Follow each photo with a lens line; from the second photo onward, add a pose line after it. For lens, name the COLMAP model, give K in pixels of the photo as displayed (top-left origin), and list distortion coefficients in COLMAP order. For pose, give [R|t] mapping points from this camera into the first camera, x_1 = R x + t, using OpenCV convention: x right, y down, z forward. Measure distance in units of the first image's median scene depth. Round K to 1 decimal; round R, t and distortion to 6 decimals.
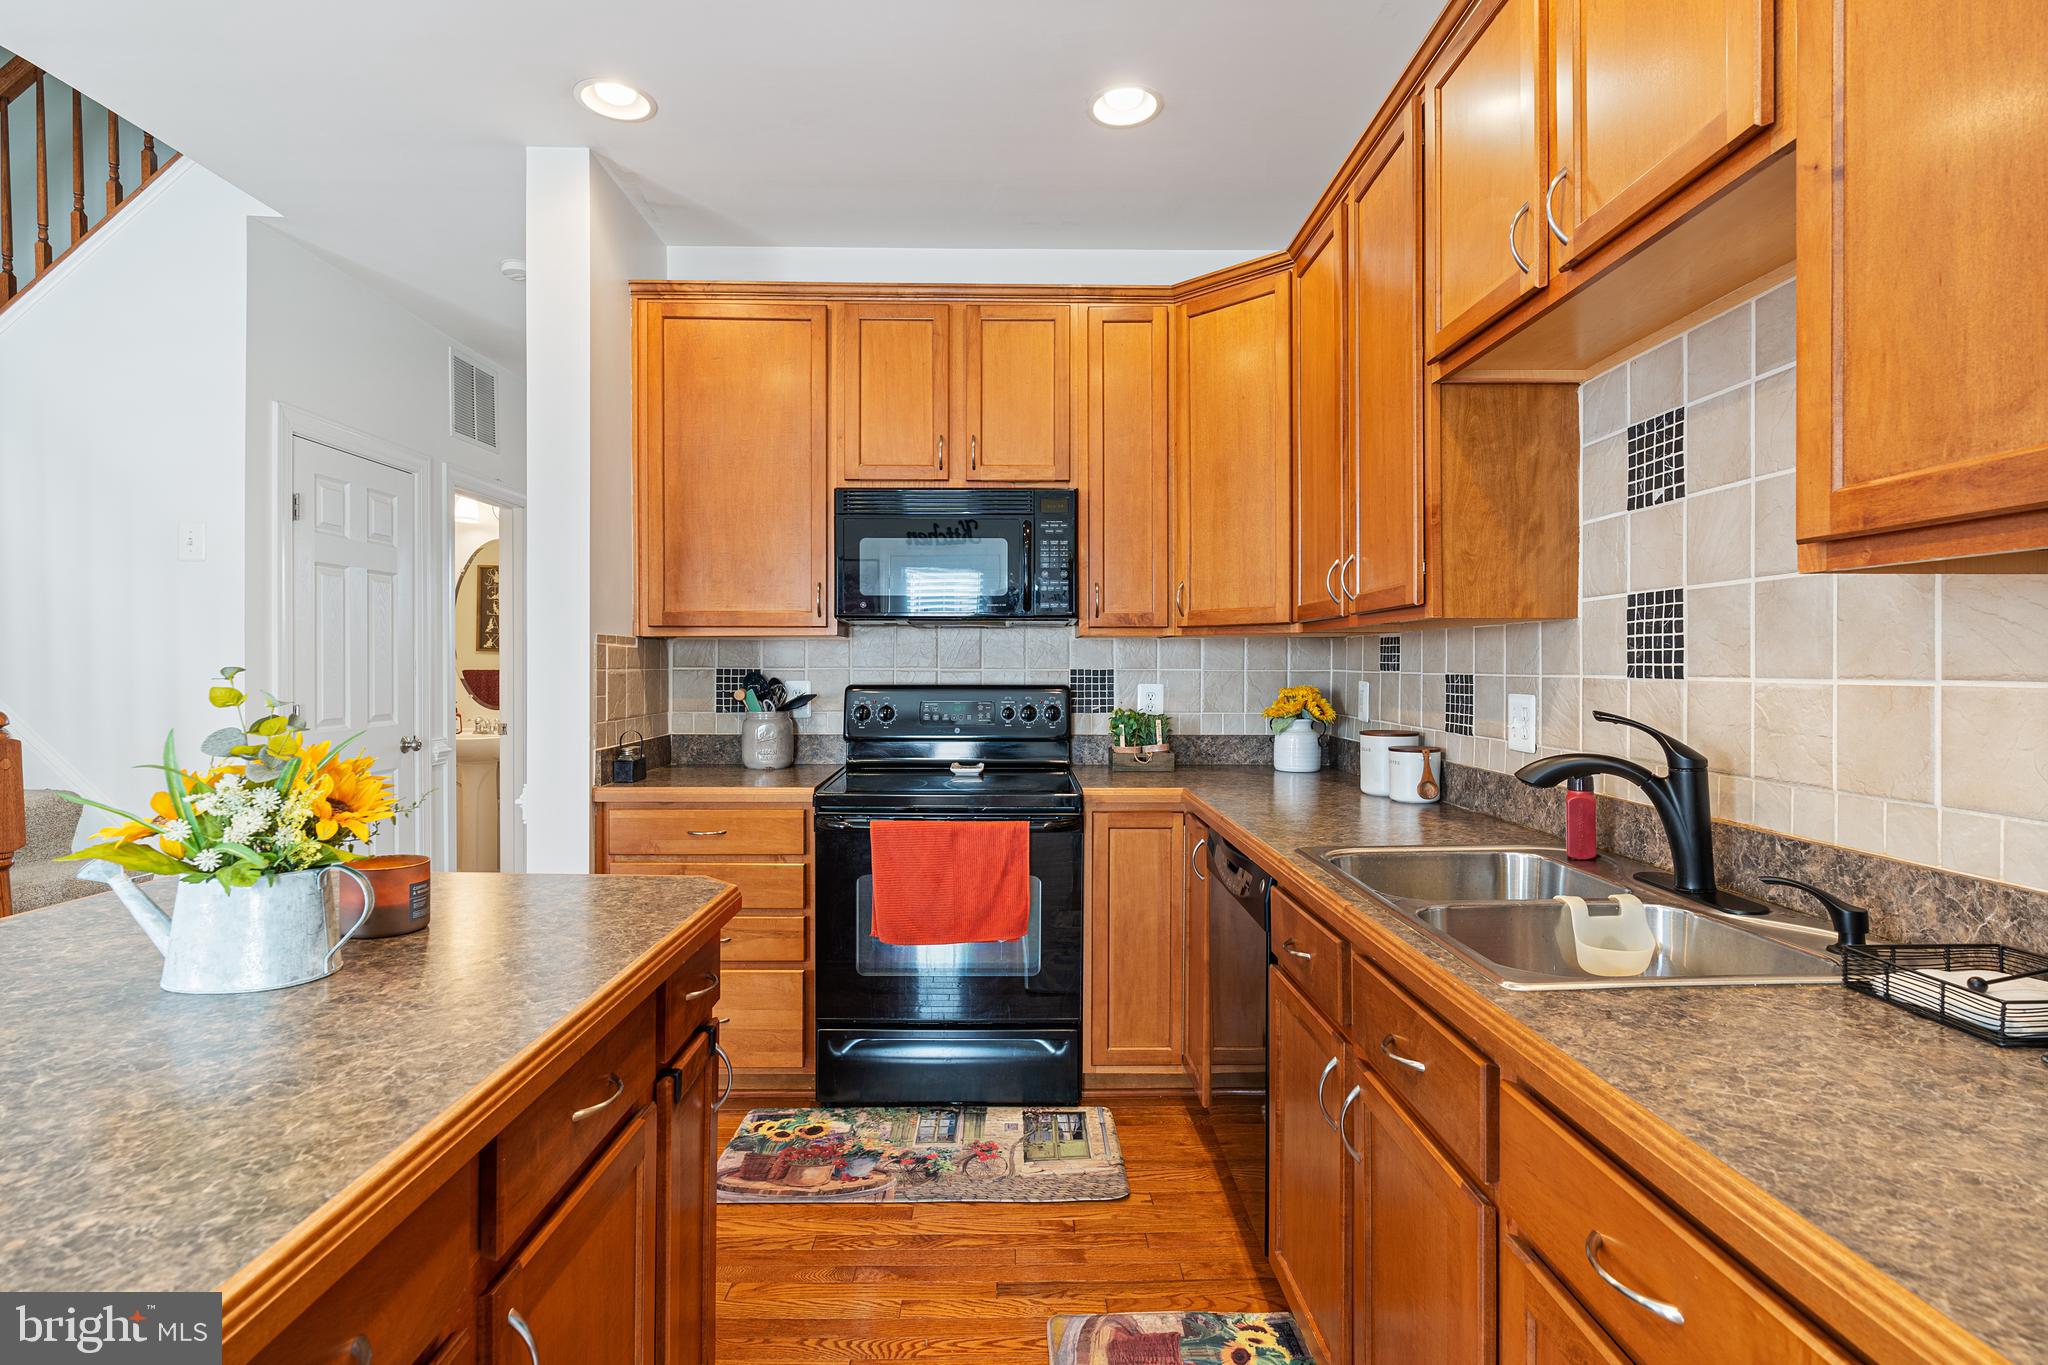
lens RADIAL K [[1005.3, 0, 1027.8], [0, 1005.3, 673.5], [0, 0, 1]] dist [0.000222, 0.000009]
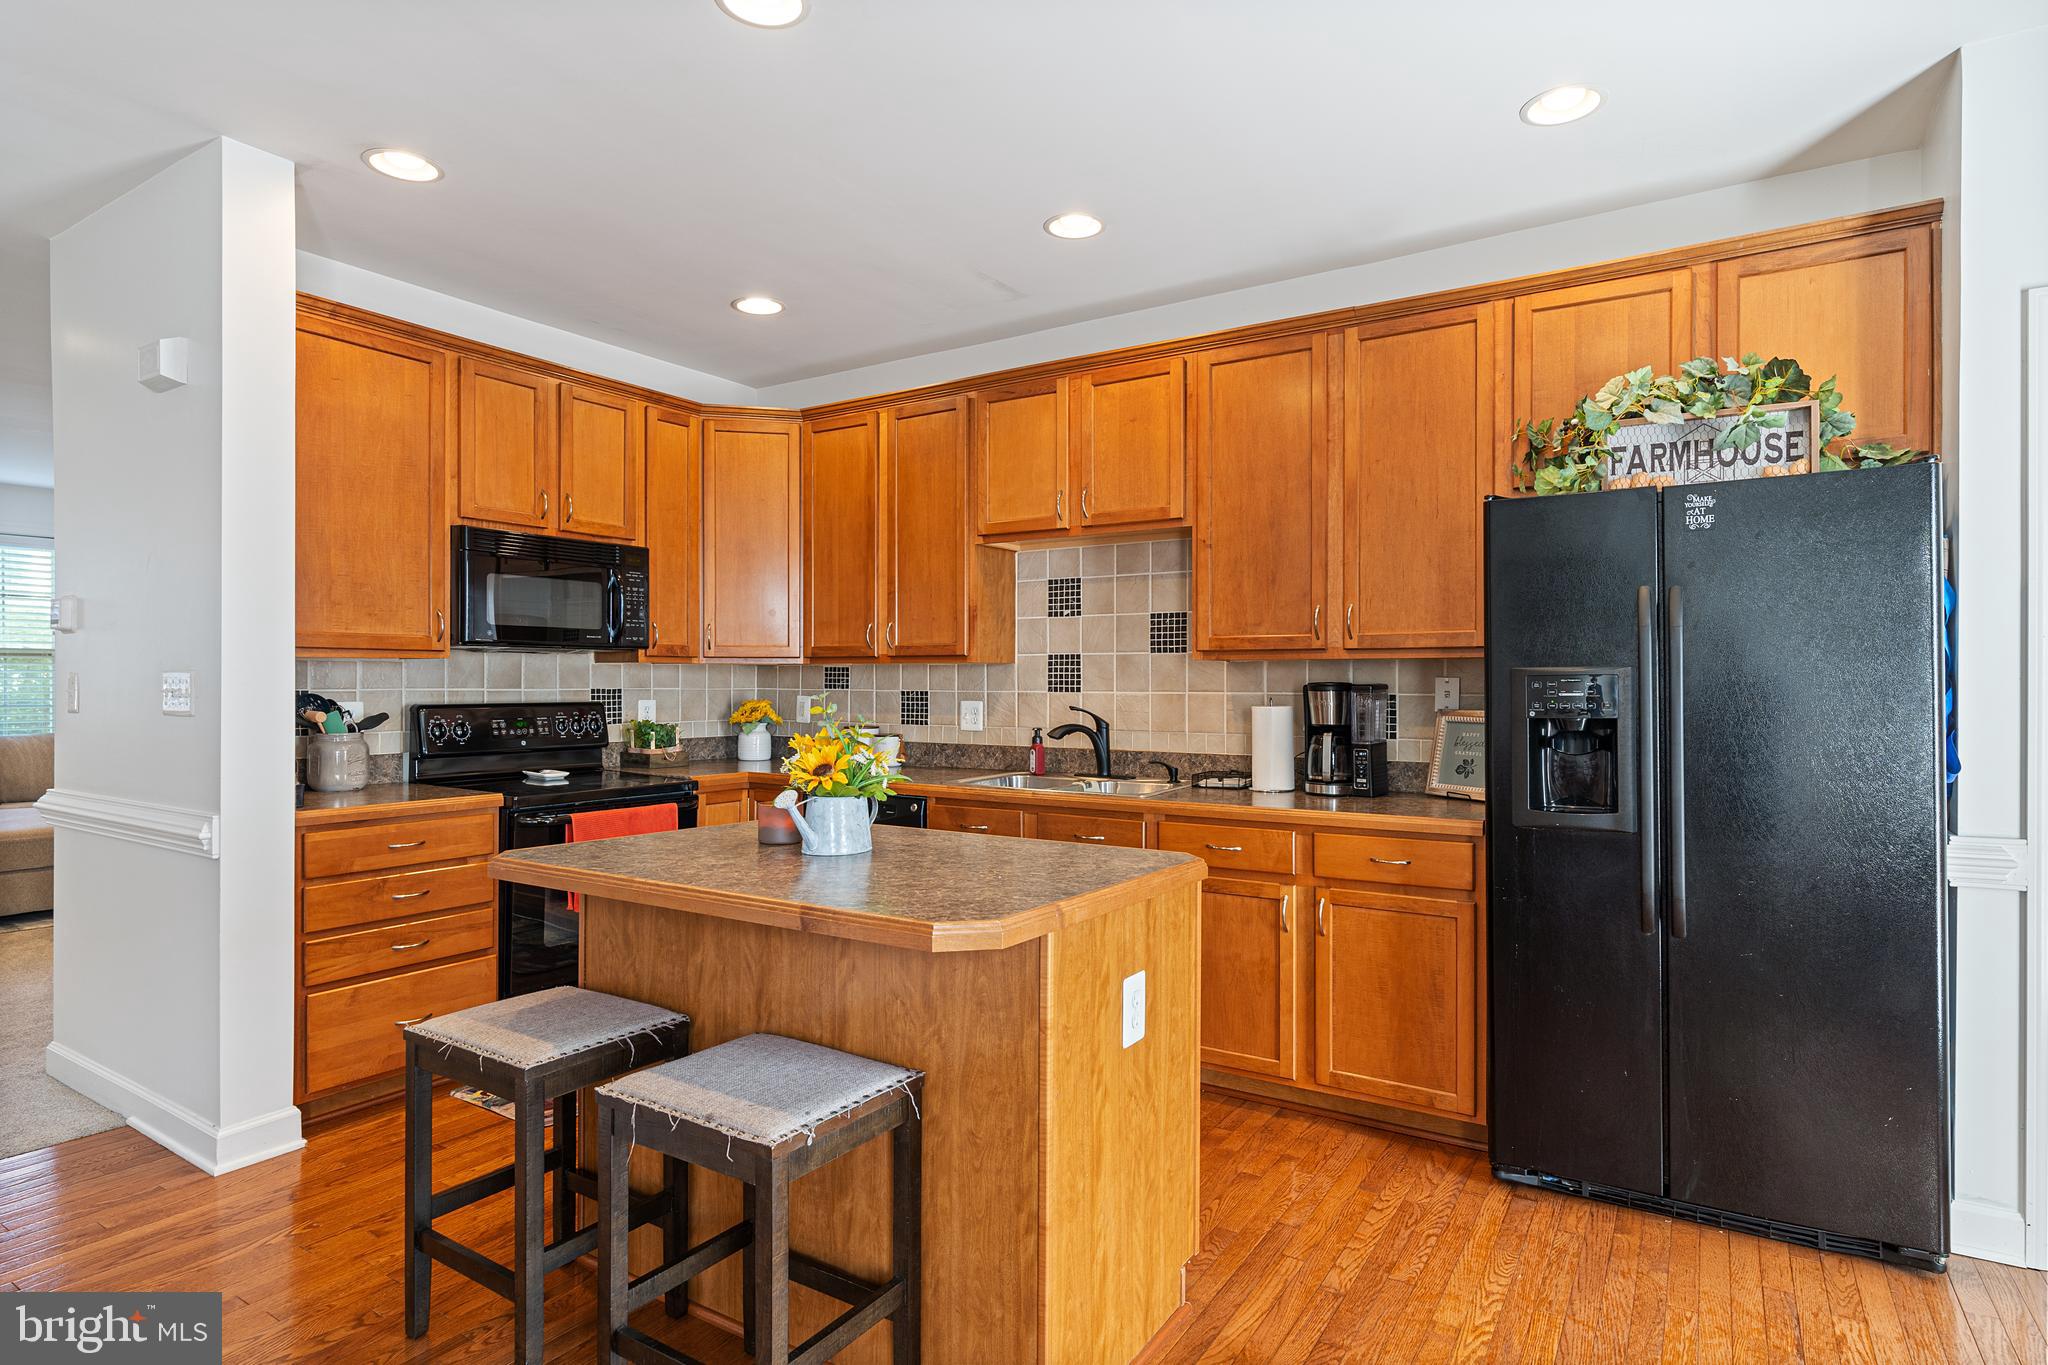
lens RADIAL K [[1076.1, 0, 1031.2], [0, 1076.1, 685.4], [0, 0, 1]] dist [-0.004849, -0.000131]
pose [[0.551149, -0.003315, 0.834400, -0.900853], [0.005472, 0.999985, 0.000359, -0.007111], [-0.834389, 0.004368, 0.551159, -0.179196]]
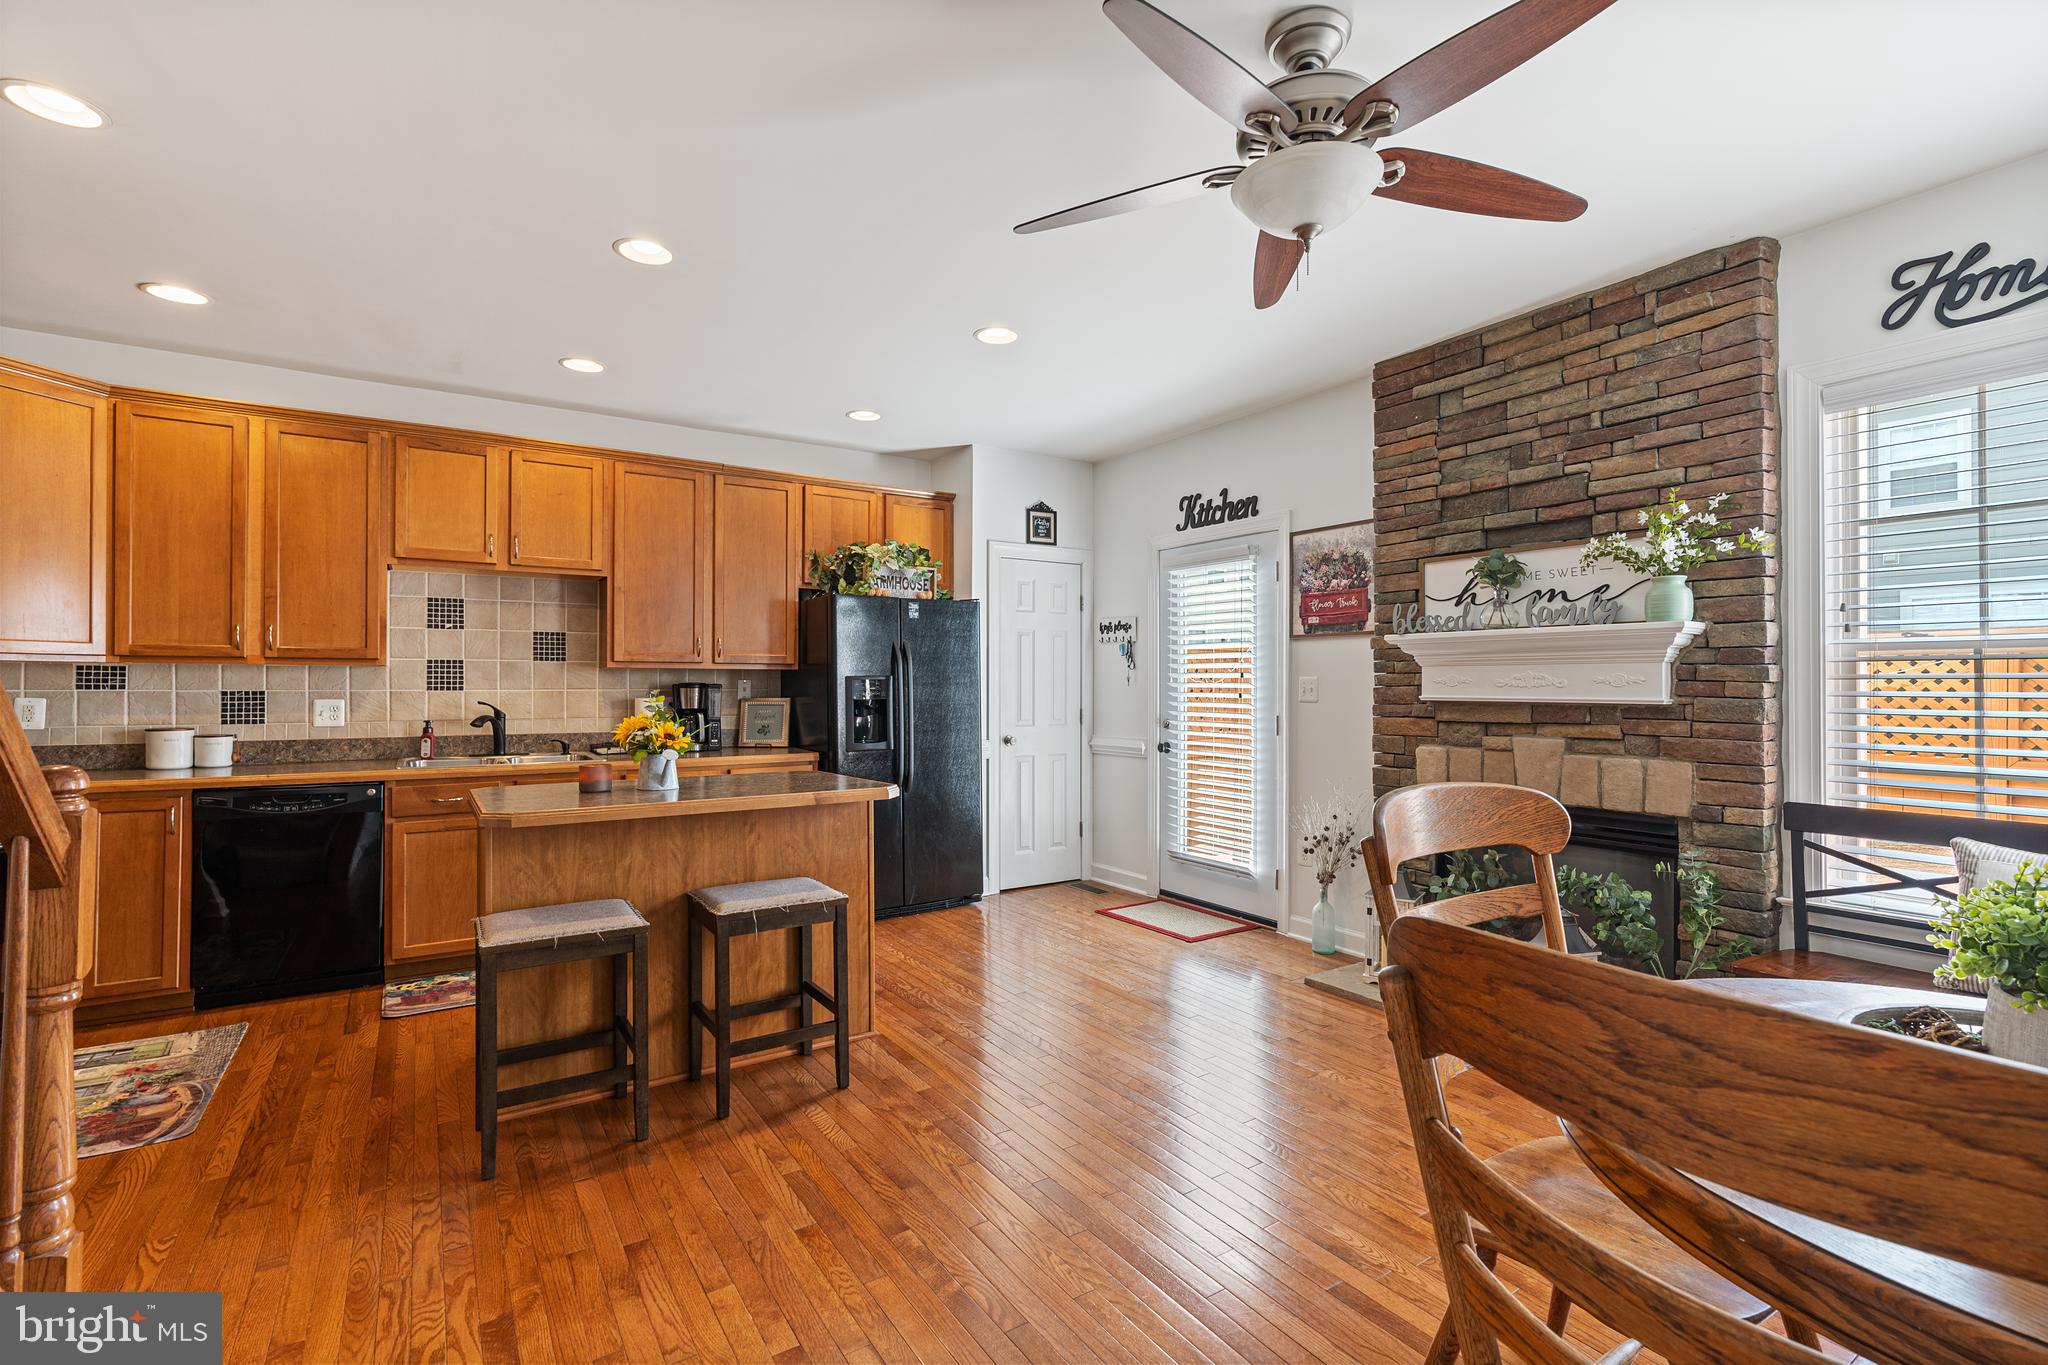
lens RADIAL K [[920.0, 0, 1024.0], [0, 920.0, 682.5], [0, 0, 1]] dist [-0.001634, 0.000389]
pose [[-0.532208, -0.001984, 0.846611, -1.483825], [0.003554, 0.999983, 0.004577, -0.014406], [-0.846606, 0.005445, -0.532192, 0.611436]]
